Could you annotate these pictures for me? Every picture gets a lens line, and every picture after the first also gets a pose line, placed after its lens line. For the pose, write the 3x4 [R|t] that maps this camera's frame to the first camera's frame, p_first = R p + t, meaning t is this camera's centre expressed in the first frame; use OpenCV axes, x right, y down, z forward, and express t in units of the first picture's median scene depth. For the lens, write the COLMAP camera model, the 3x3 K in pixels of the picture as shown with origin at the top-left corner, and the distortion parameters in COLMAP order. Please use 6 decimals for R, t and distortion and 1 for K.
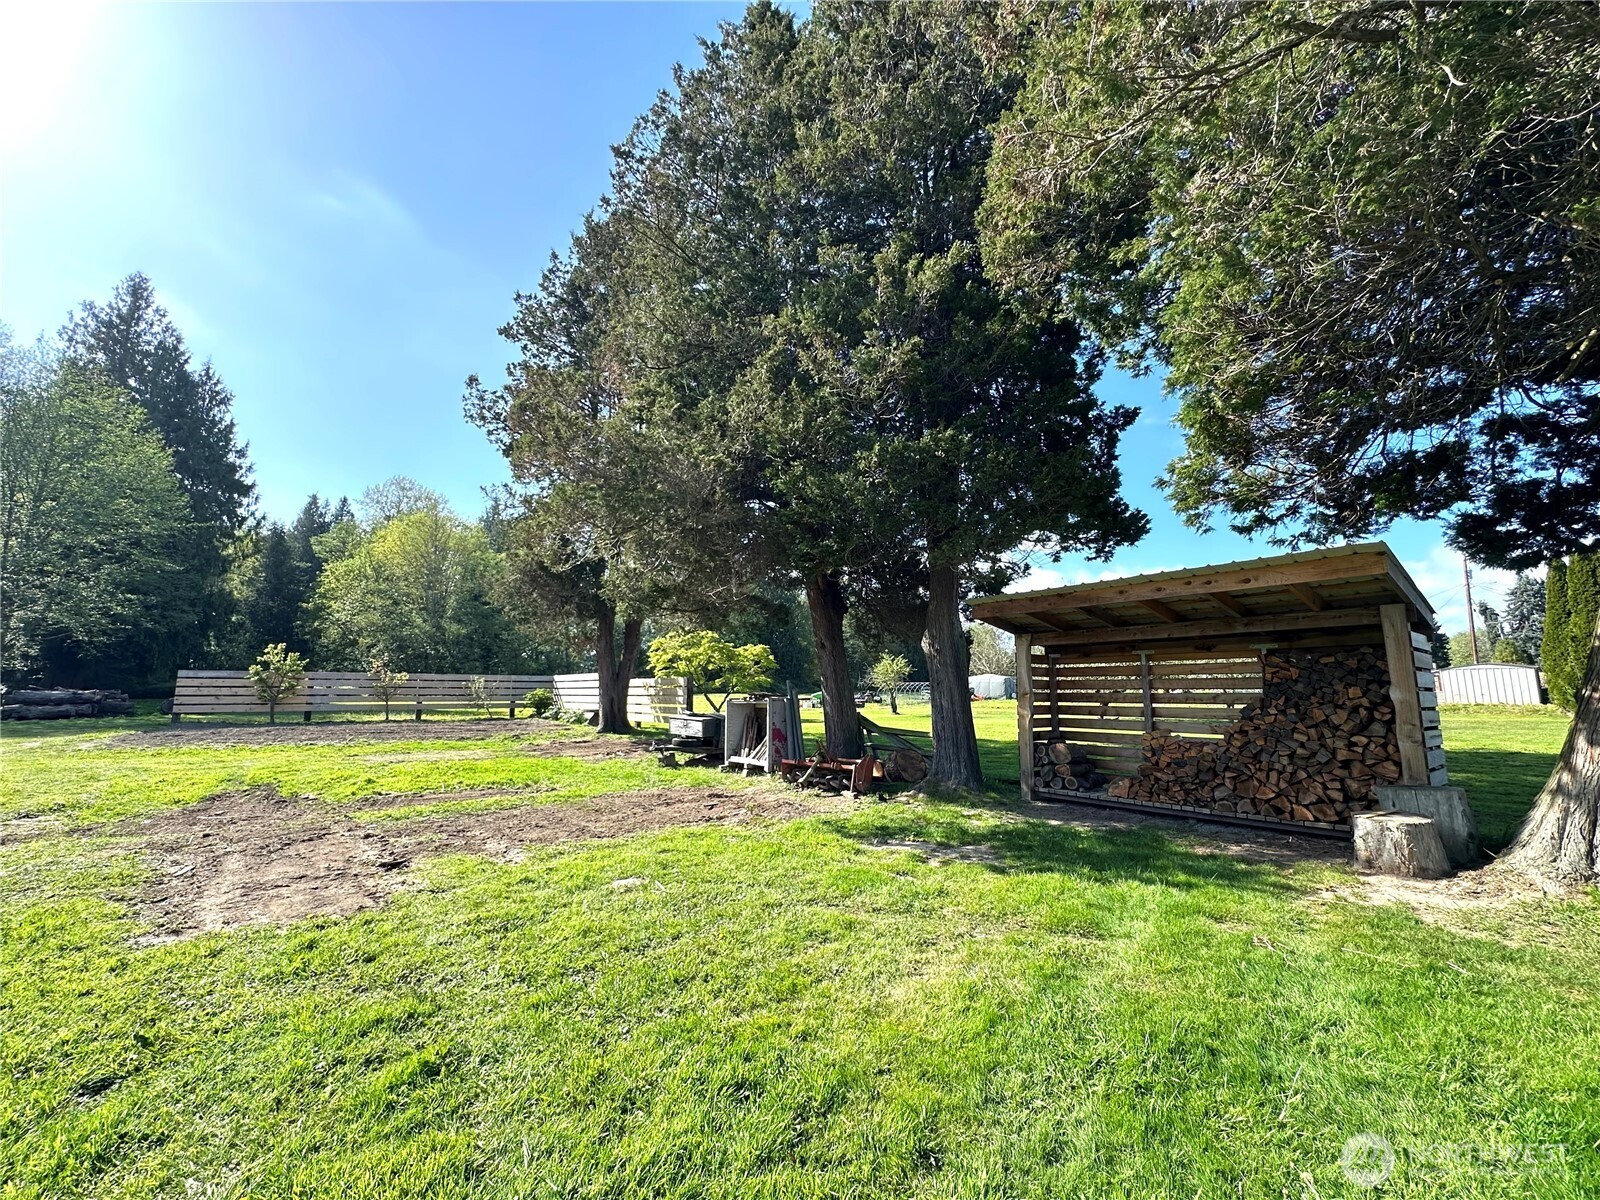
lens RADIAL K [[638.5, 0, 800.0], [0, 638.5, 600.0], [0, 0, 1]] dist [-0.000540, -0.000558]
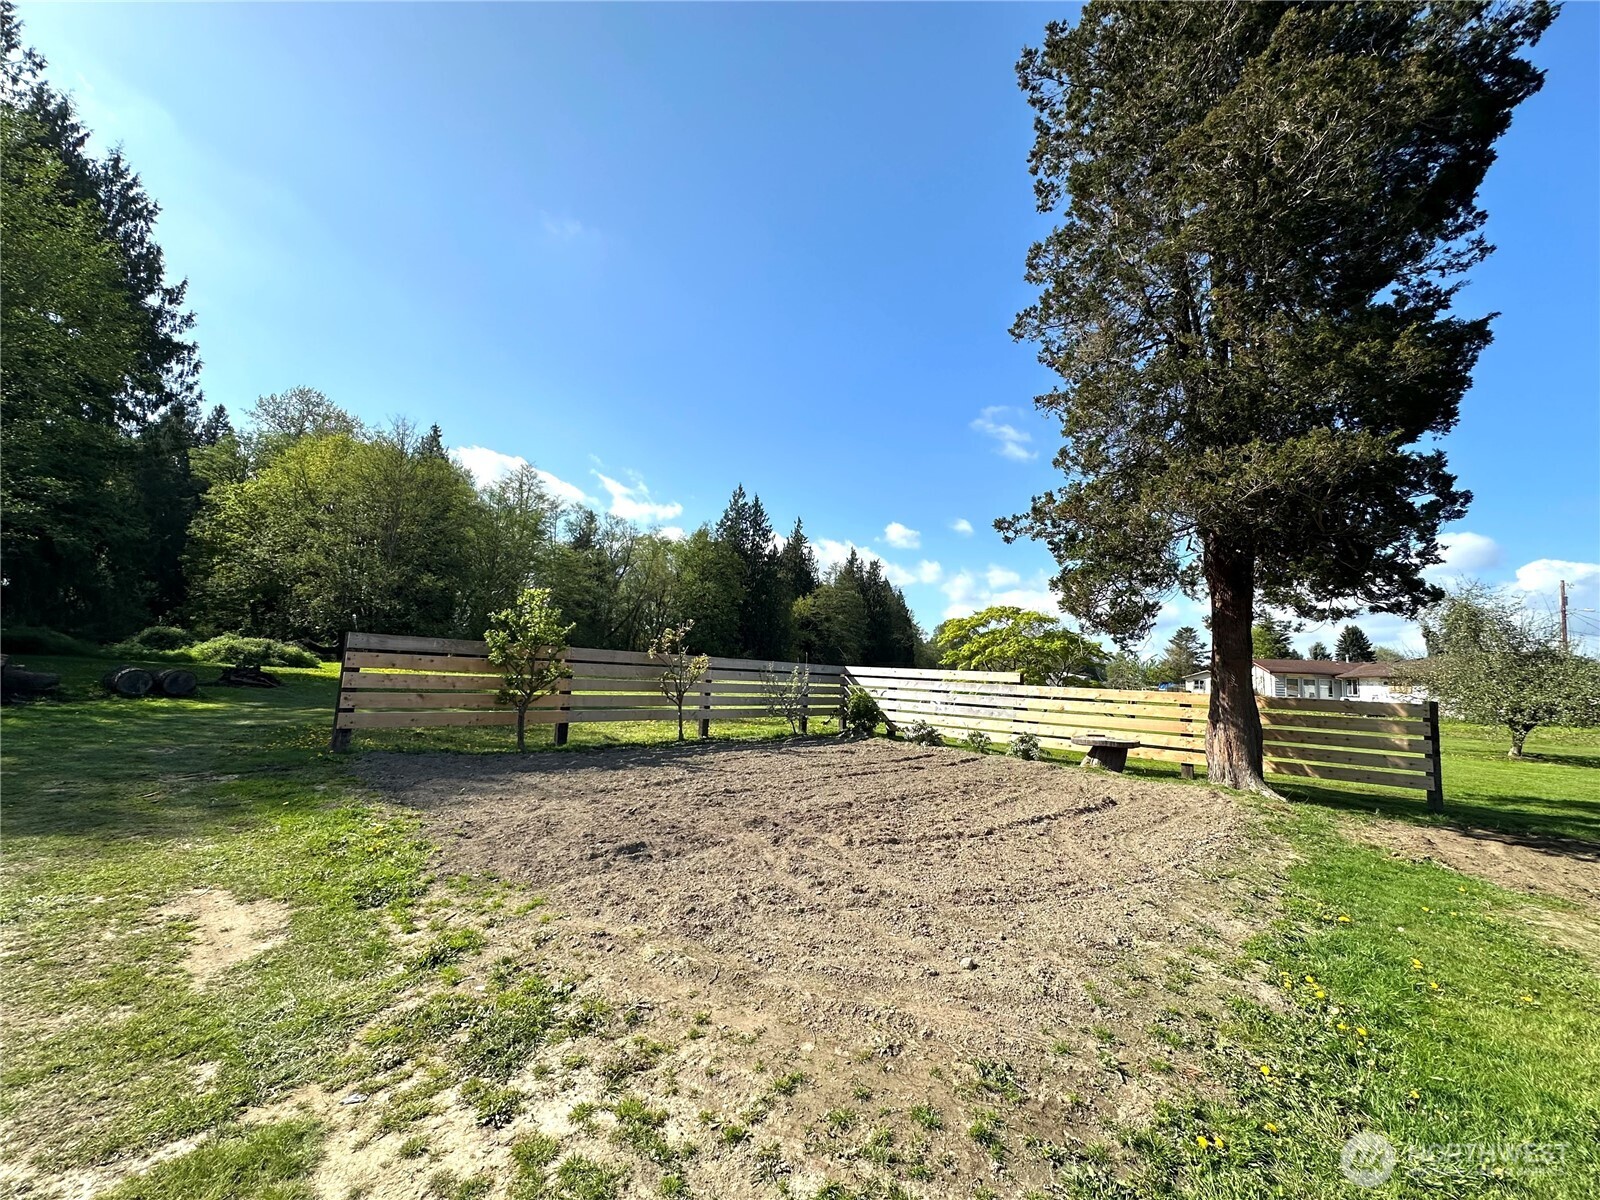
lens RADIAL K [[638.5, 0, 800.0], [0, 638.5, 600.0], [0, 0, 1]] dist [-0.000540, -0.000558]
pose [[0.983477, 0.067528, 0.167969, -0.314282], [-0.072778, 0.997027, 0.025292, 0.022507], [-0.165762, -0.037098, 0.985468, 0.217775]]
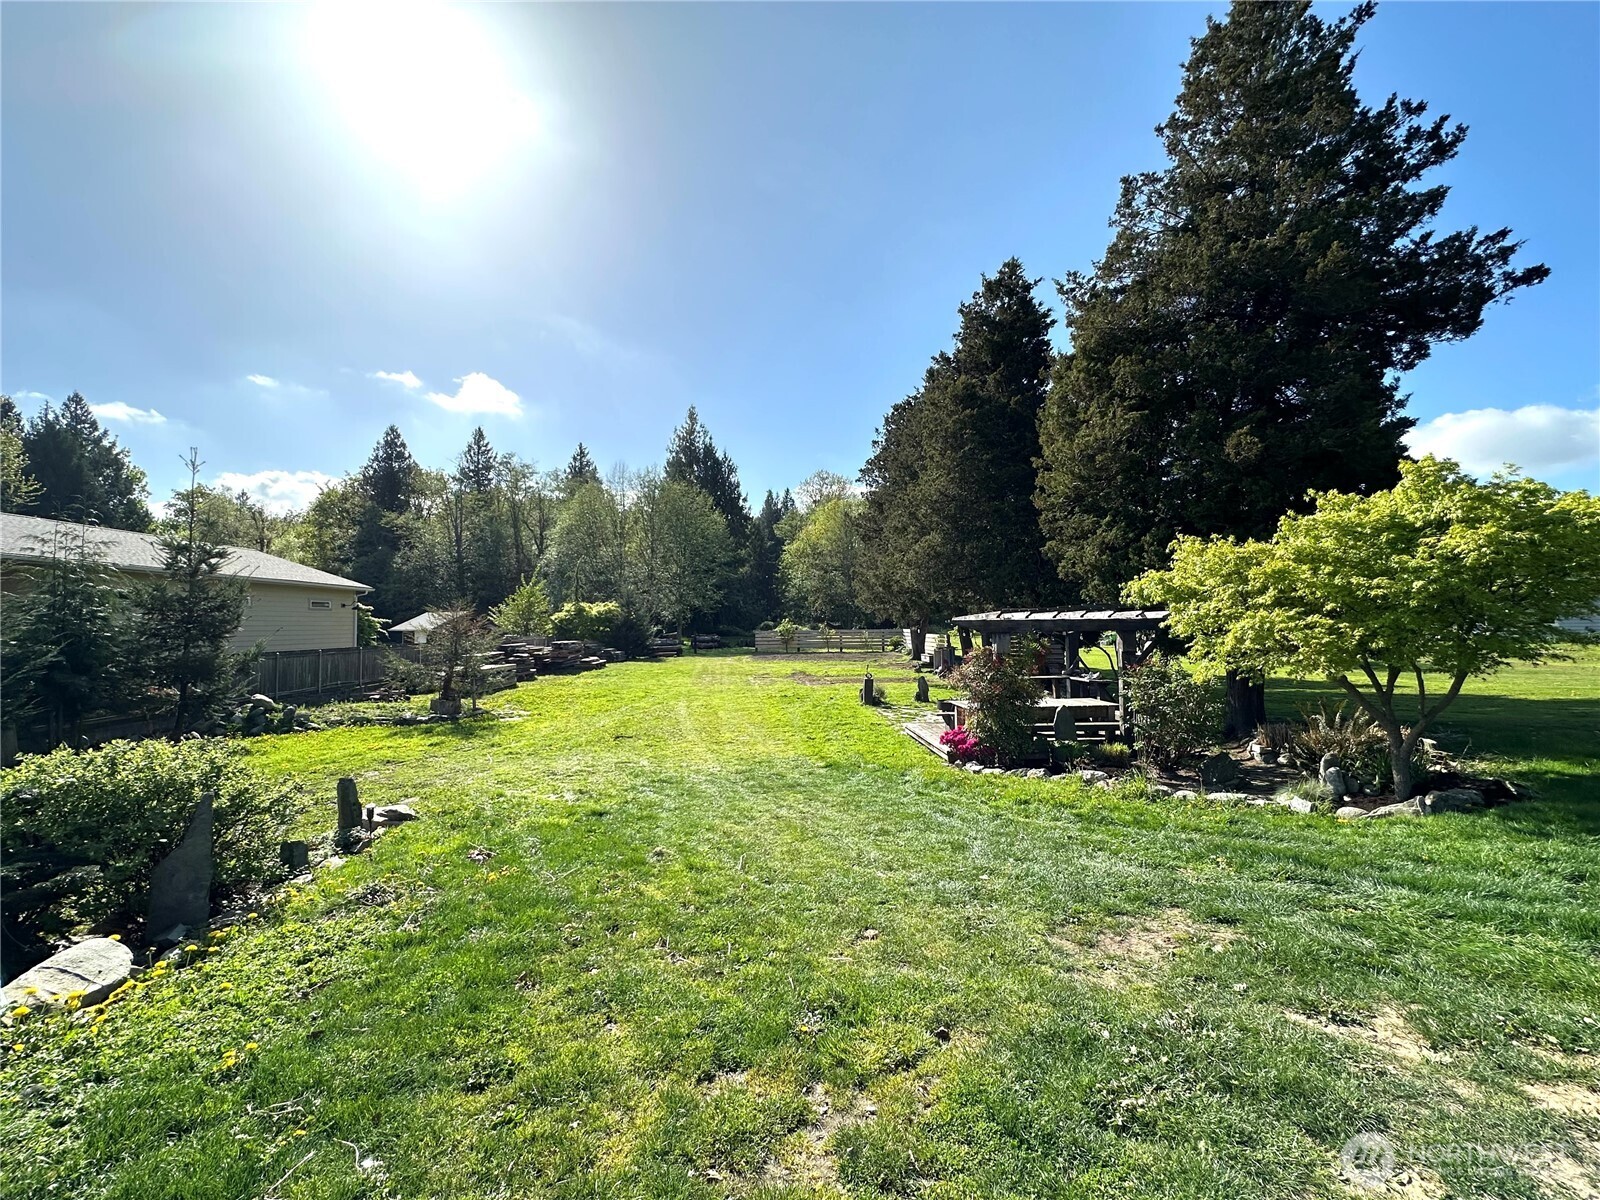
lens RADIAL K [[638.5, 0, 800.0], [0, 638.5, 600.0], [0, 0, 1]] dist [-0.000540, -0.000558]
pose [[0.820512, -0.027625, -0.570962, 0.244242], [0.088499, 0.992927, 0.079138, -0.078272], [0.564738, -0.115464, 0.817153, -0.381067]]
